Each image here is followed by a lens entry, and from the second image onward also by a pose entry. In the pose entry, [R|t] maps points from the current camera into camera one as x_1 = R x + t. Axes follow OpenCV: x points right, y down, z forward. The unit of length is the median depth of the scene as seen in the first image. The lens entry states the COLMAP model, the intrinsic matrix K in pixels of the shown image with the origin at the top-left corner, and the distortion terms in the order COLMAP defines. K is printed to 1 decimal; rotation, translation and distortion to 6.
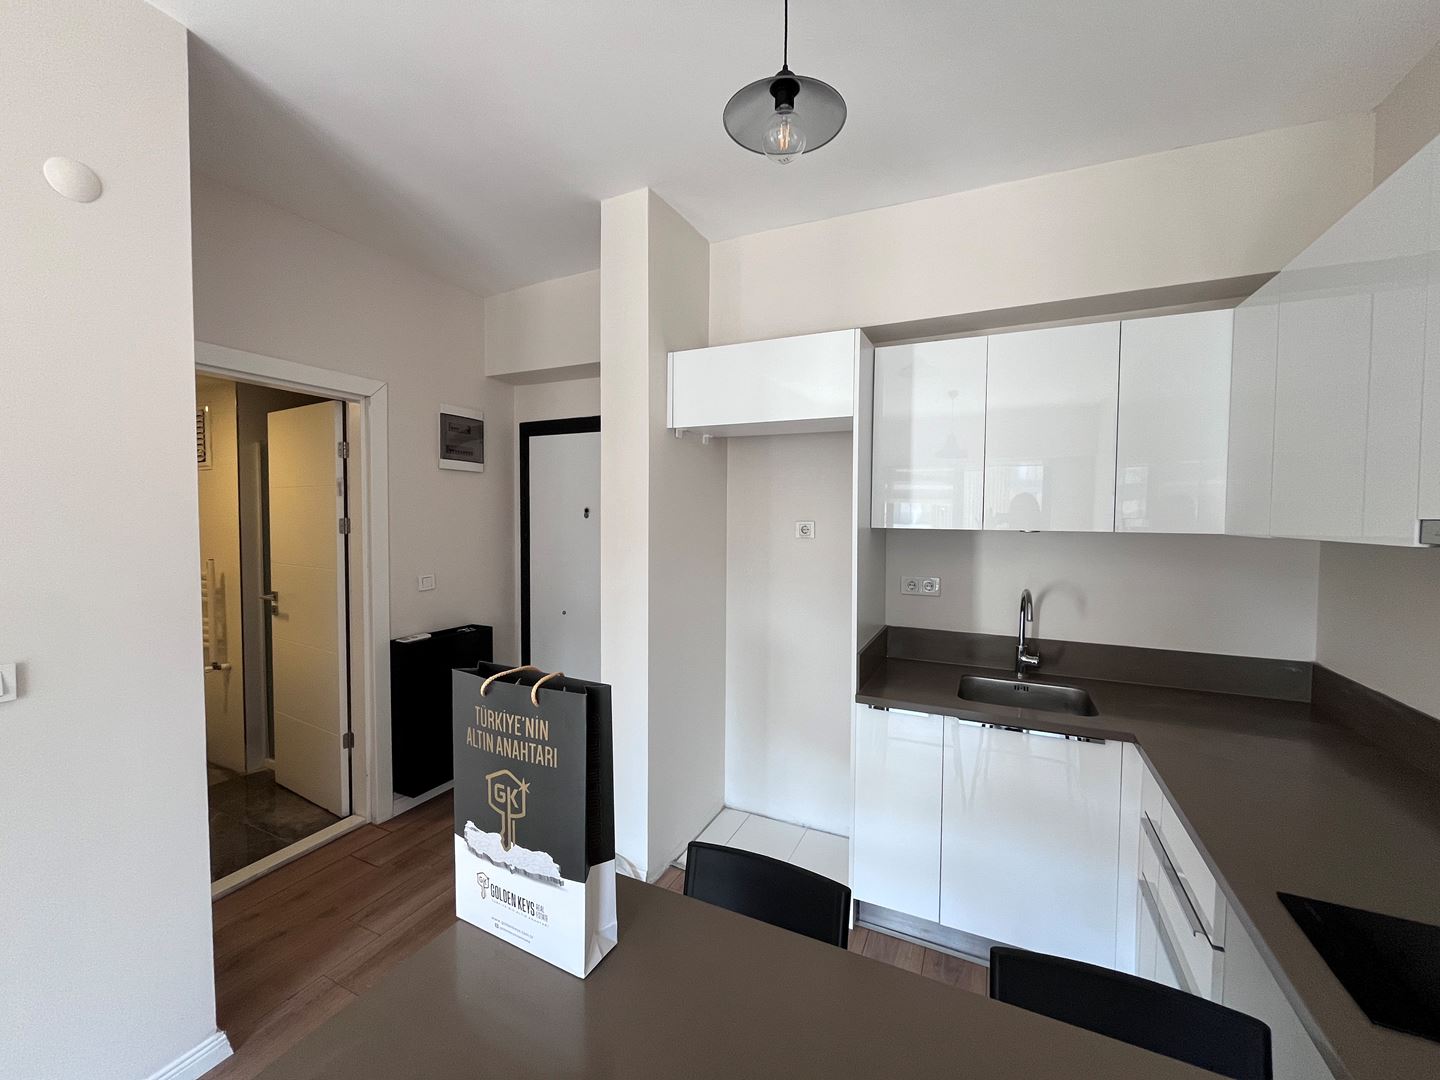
lens RADIAL K [[579.8, 0, 715.0], [0, 579.8, 535.7], [0, 0, 1]] dist [-0.003699, -0.000127]
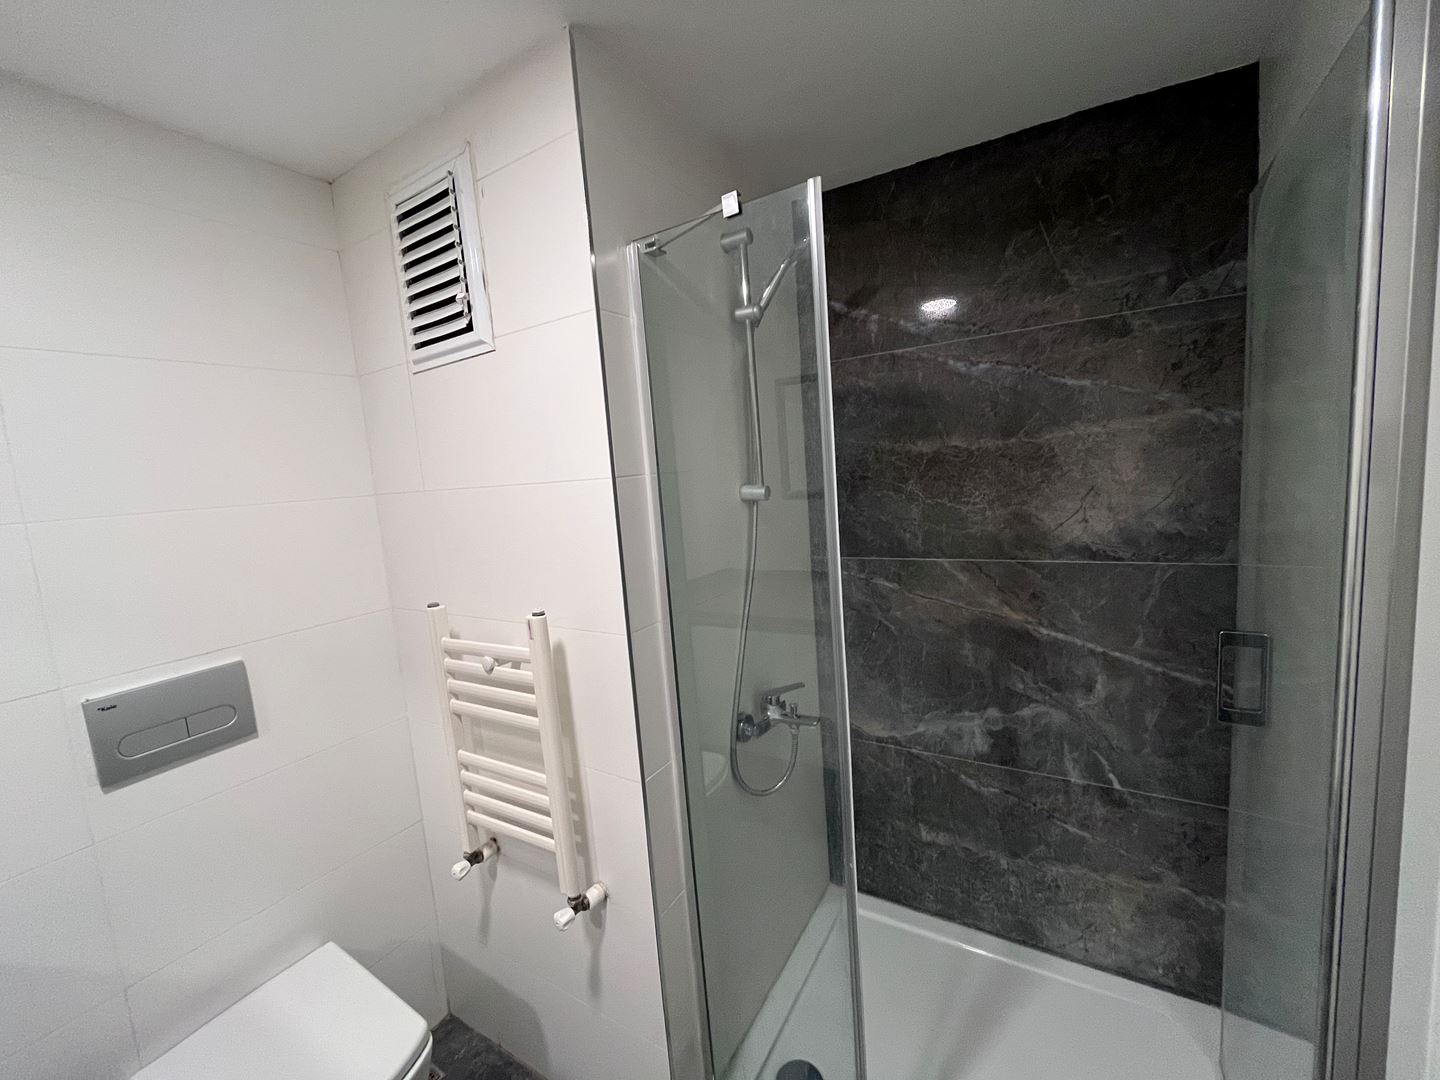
lens RADIAL K [[579.8, 0, 713.6], [0, 579.8, 537.0], [0, 0, 1]] dist [-0.003699, -0.000127]
pose [[0.991967, -0.070484, -0.105042, -1.006281], [0.079035, 0.993690, 0.079590, -0.029407], [0.098770, -0.087252, 0.991278, 0.931753]]
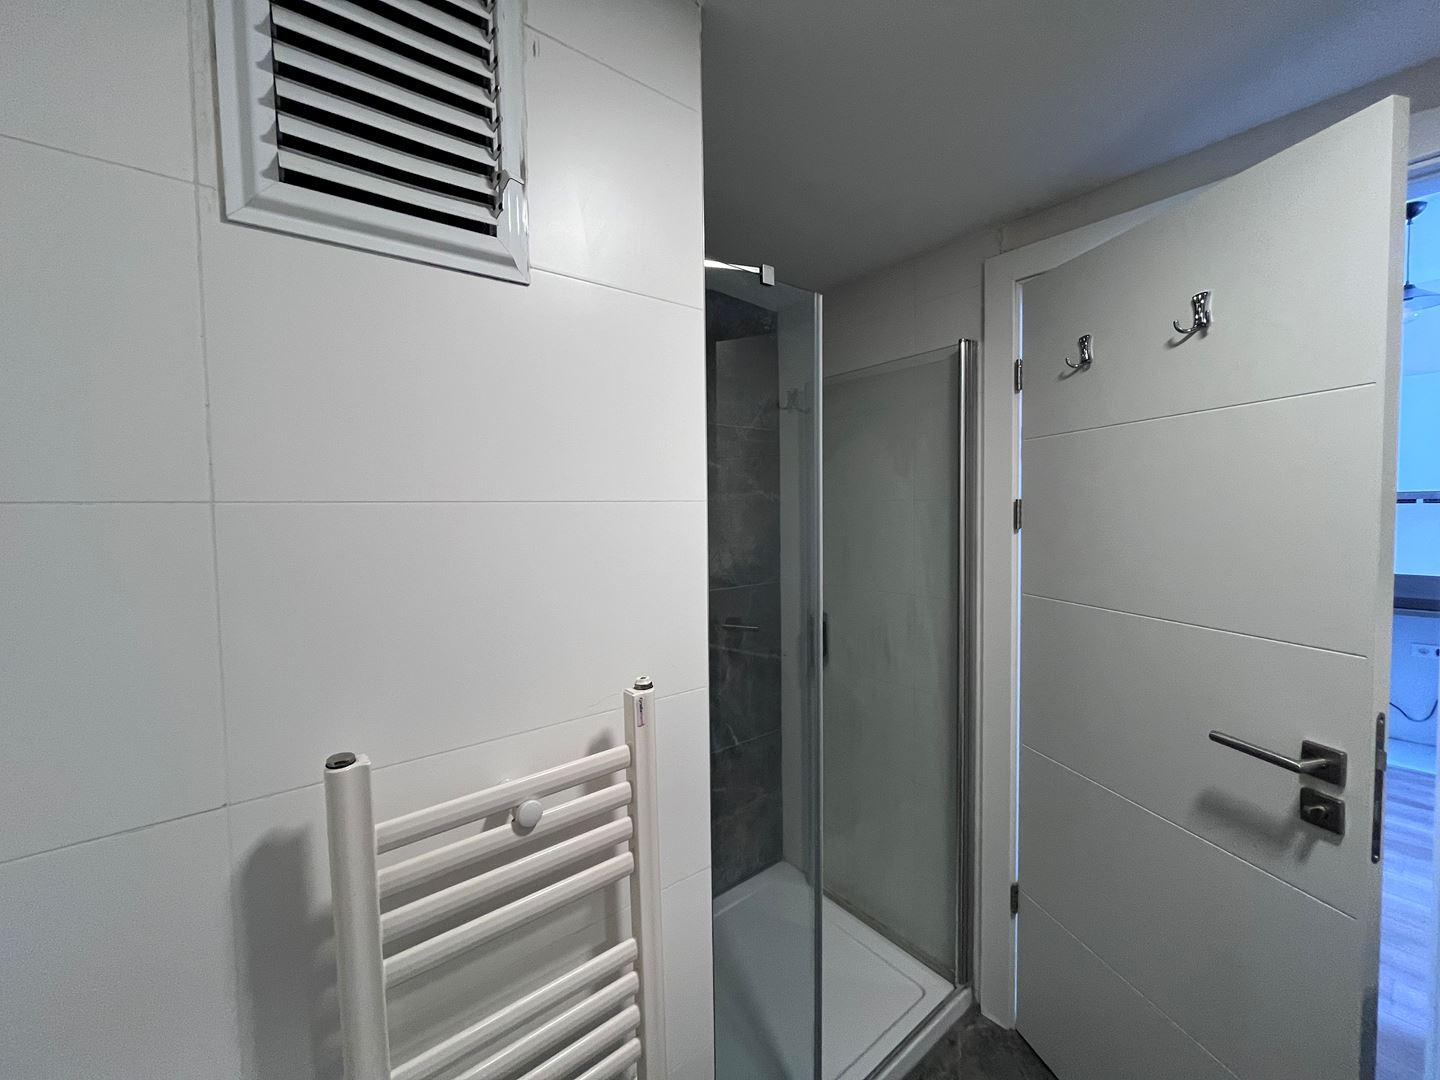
lens RADIAL K [[579.8, 0, 728.9], [0, 579.8, 535.0], [0, 0, 1]] dist [-0.003699, -0.000127]
pose [[0.422146, -0.051572, 0.905060, -1.470808], [0.048488, 0.998236, 0.034265, -0.034659], [-0.905230, 0.029420, 0.423902, 1.189996]]
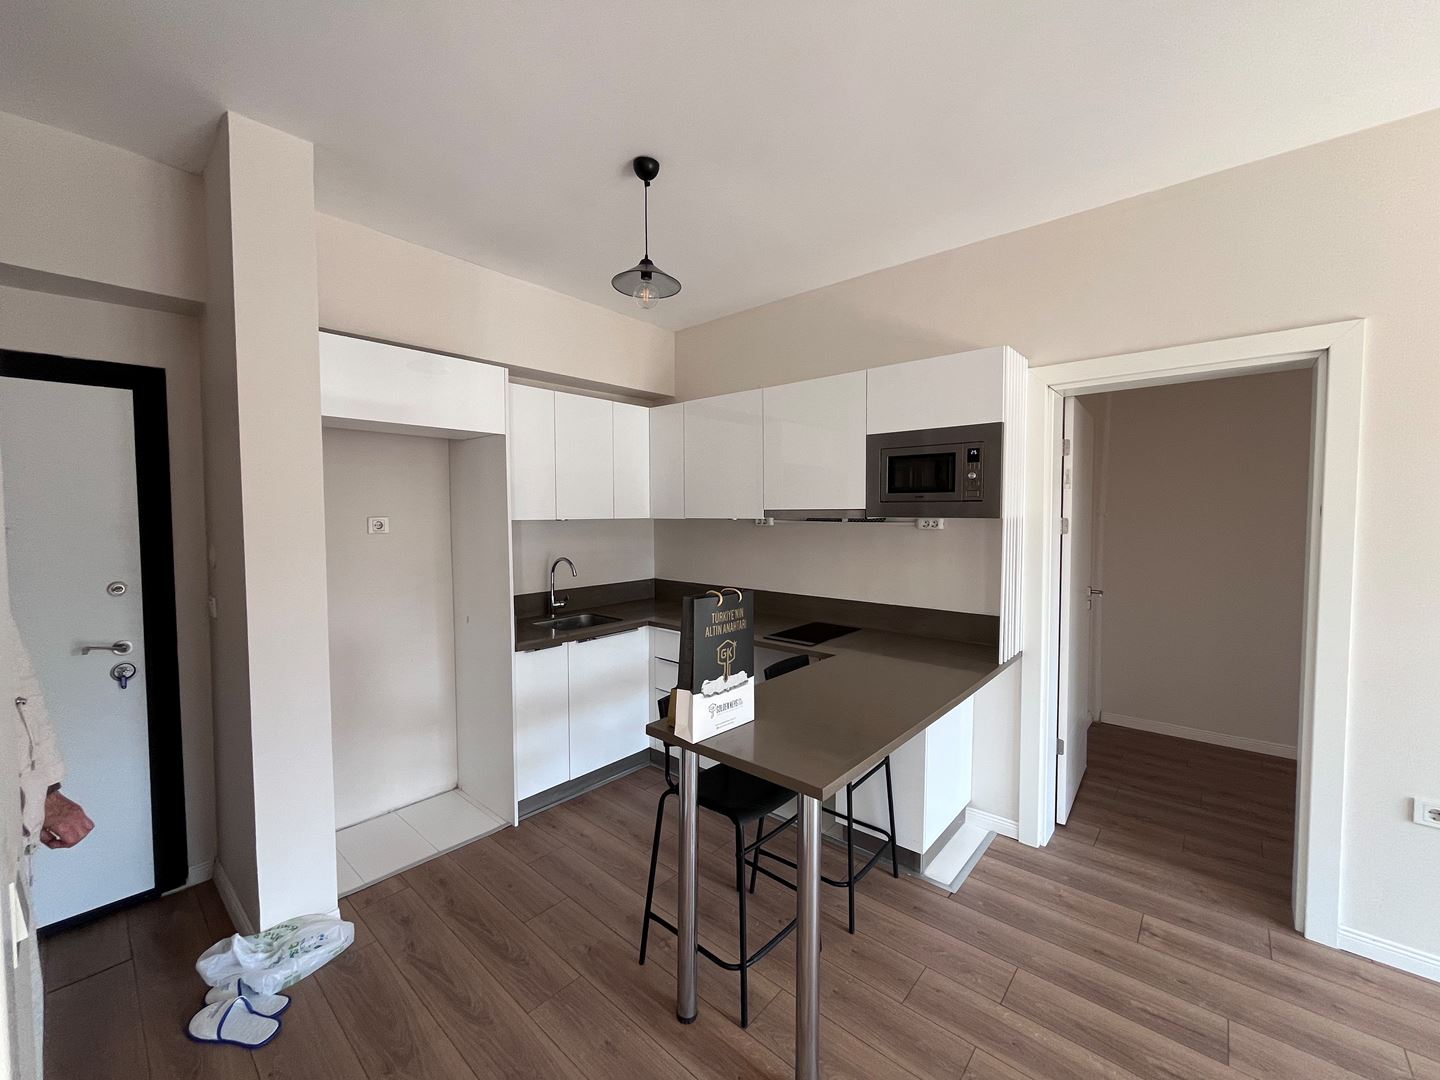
lens RADIAL K [[579.8, 0, 715.4], [0, 579.8, 534.2], [0, 0, 1]] dist [-0.003699, -0.000127]
pose [[0.268786, -0.047985, 0.962004, -0.774769], [0.041973, 0.998393, 0.038073, -0.010755], [-0.962285, 0.030145, 0.270368, 0.170126]]
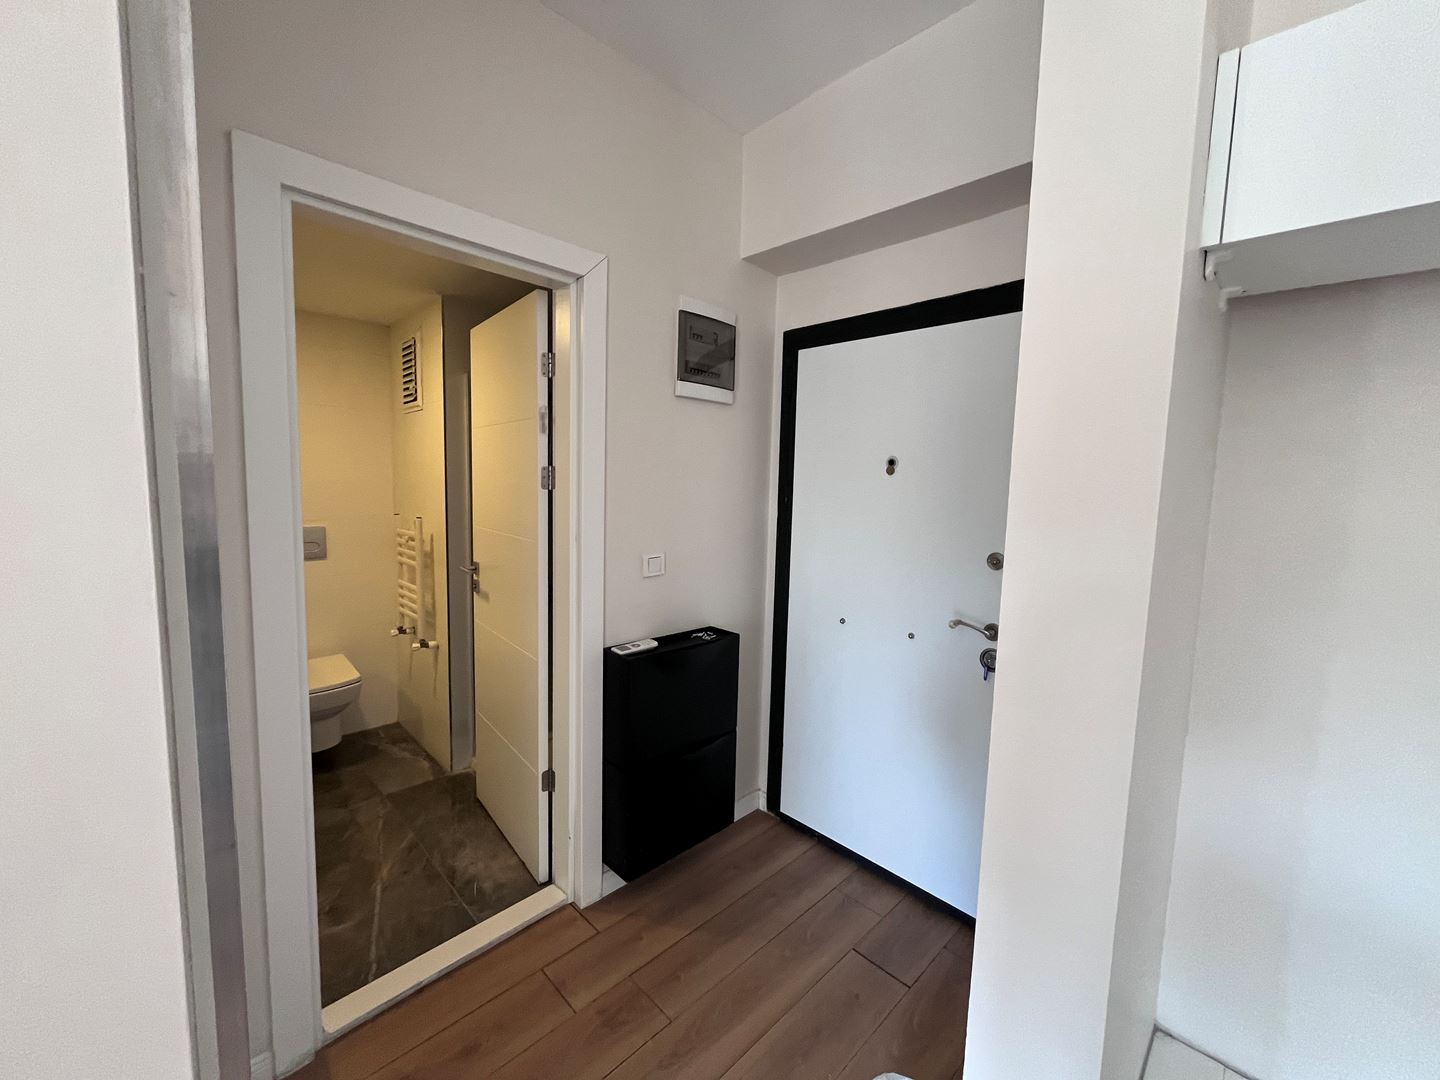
lens RADIAL K [[579.8, 0, 714.3], [0, 579.8, 535.6], [0, 0, 1]] dist [-0.003699, -0.000127]
pose [[0.941272, 0.050717, -0.333819, -0.260197], [-0.032605, 0.997687, 0.059639, 0.004682], [0.336071, -0.045253, 0.940749, 0.487971]]
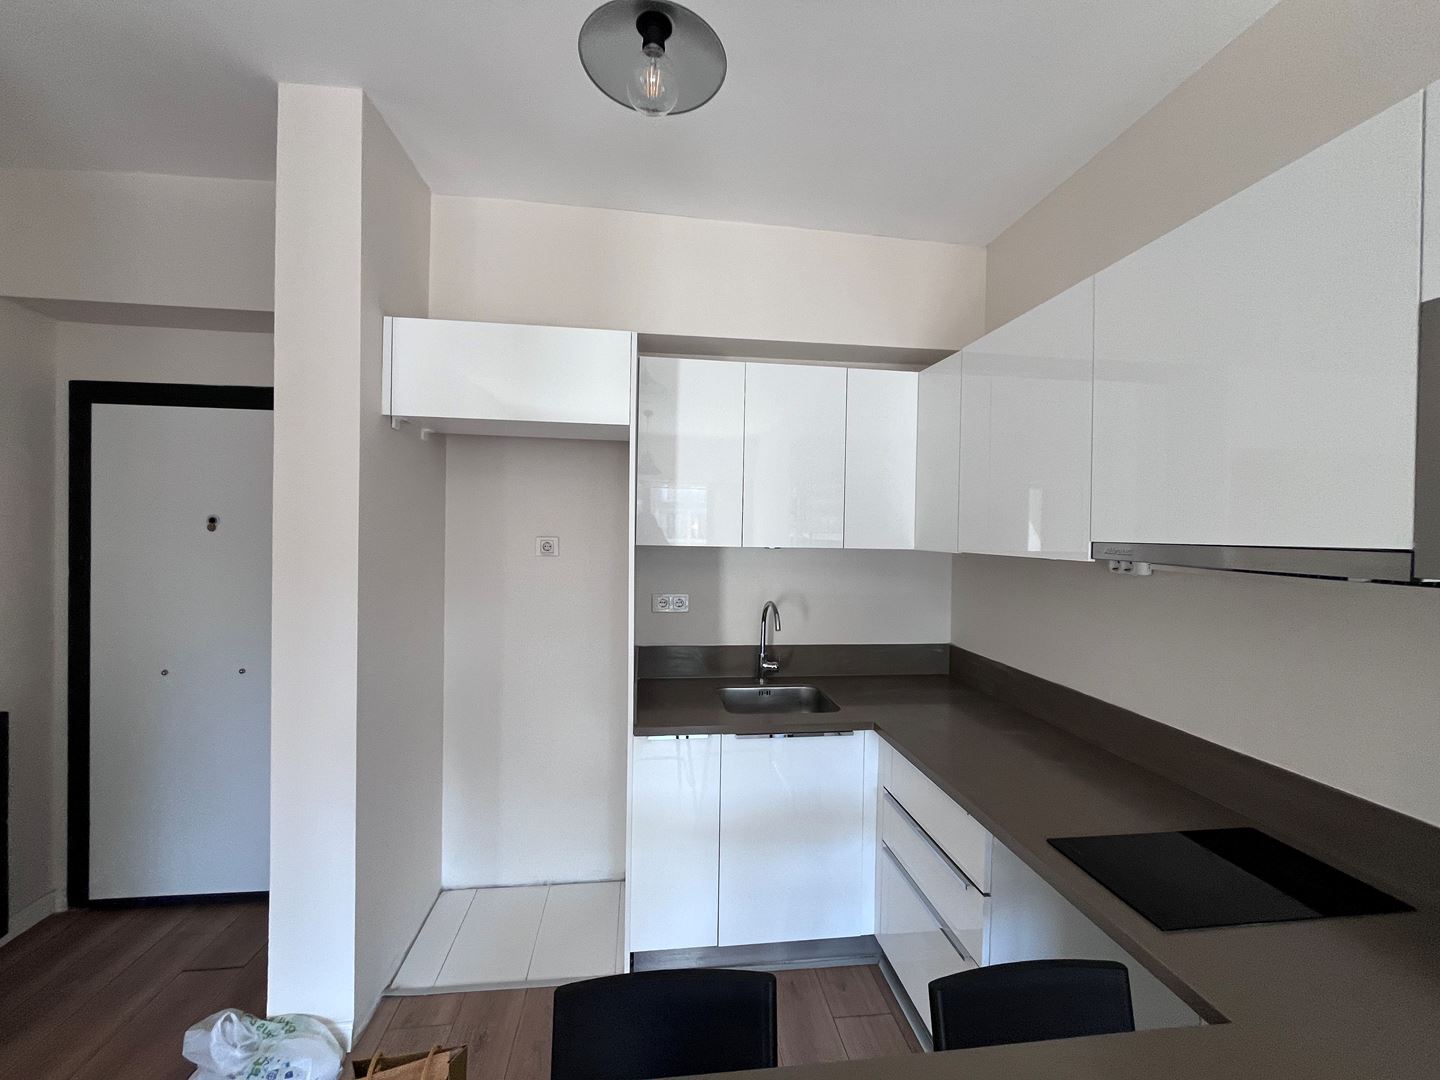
lens RADIAL K [[579.8, 0, 715.8], [0, 579.8, 535.1], [0, 0, 1]] dist [-0.003699, -0.000127]
pose [[0.838708, 0.002501, 0.544576, -0.128223], [0.009087, 0.999786, -0.018588, -0.010586], [-0.544506, 0.020538, 0.838506, 0.131639]]
